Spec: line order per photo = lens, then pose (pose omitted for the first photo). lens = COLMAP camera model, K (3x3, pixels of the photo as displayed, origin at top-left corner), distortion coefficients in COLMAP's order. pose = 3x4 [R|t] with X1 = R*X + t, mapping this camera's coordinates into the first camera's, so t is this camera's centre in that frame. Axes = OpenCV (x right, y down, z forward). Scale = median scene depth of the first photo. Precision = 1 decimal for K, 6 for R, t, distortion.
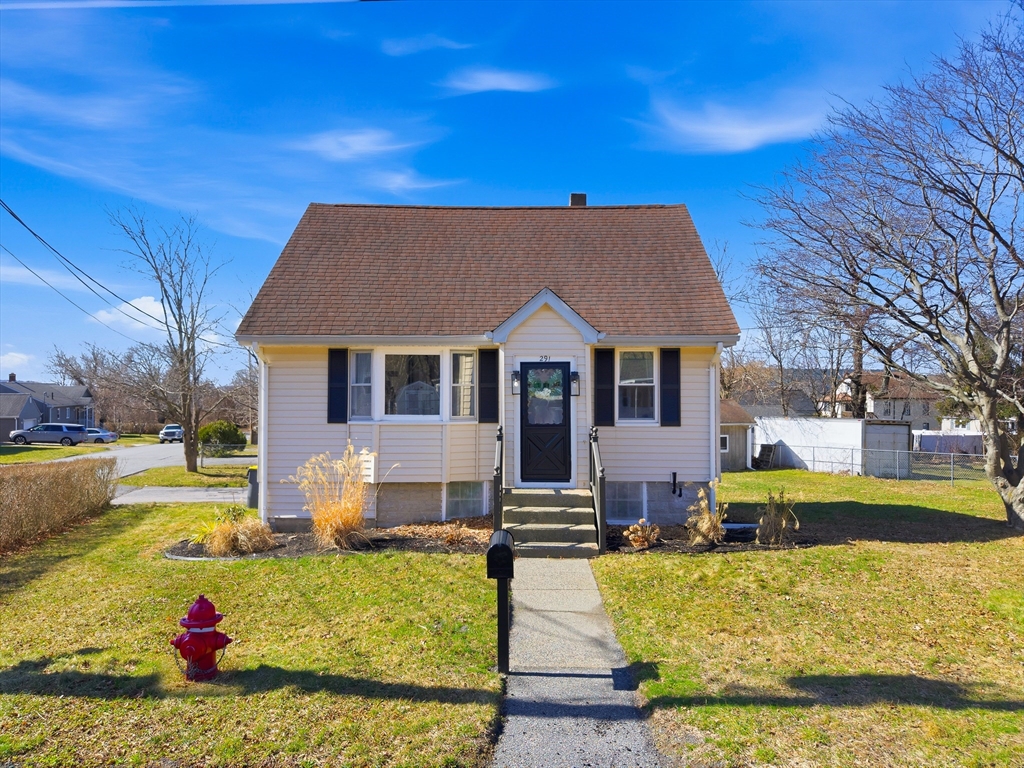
lens RADIAL K [[709.3, 0, 512.0], [0, 709.3, 384.0], [0, 0, 1]] dist [0.000068, 0.001439]
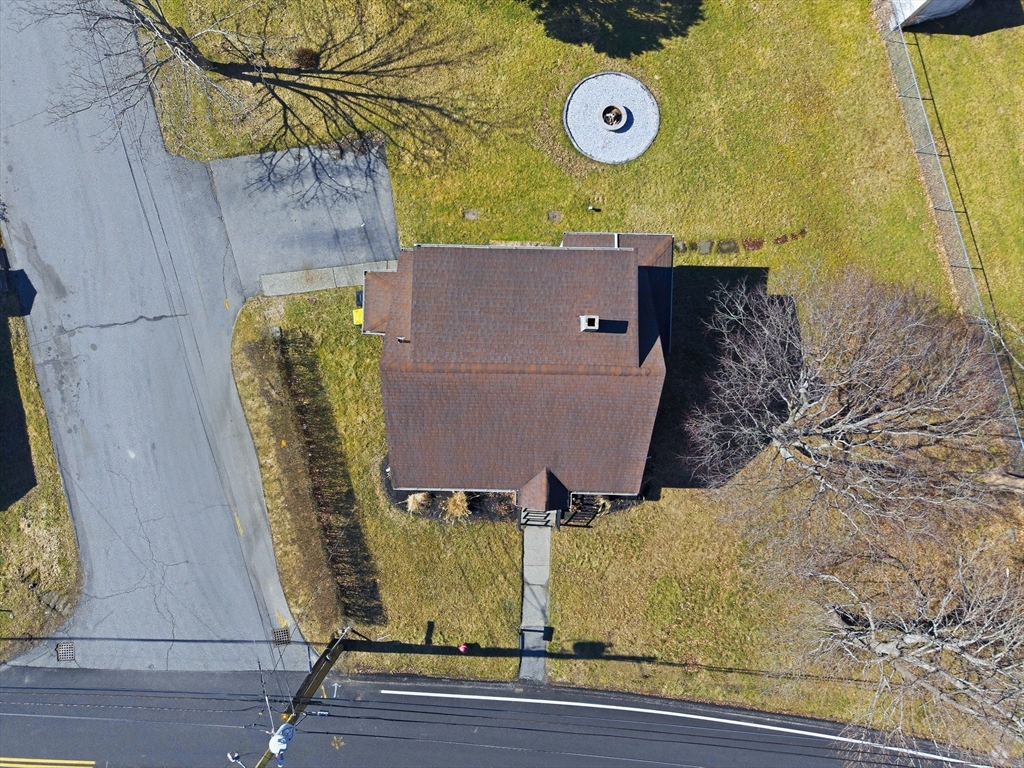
lens RADIAL K [[719.1, 0, 512.0], [0, 719.1, 384.0], [0, 0, 1]] dist [-0.001140, -0.000296]
pose [[0.999700, 0.008673, 0.022885, -0.096985], [-0.022562, -0.035738, 0.999106, -2.153044], [0.009484, -0.999324, -0.035532, 1.384382]]
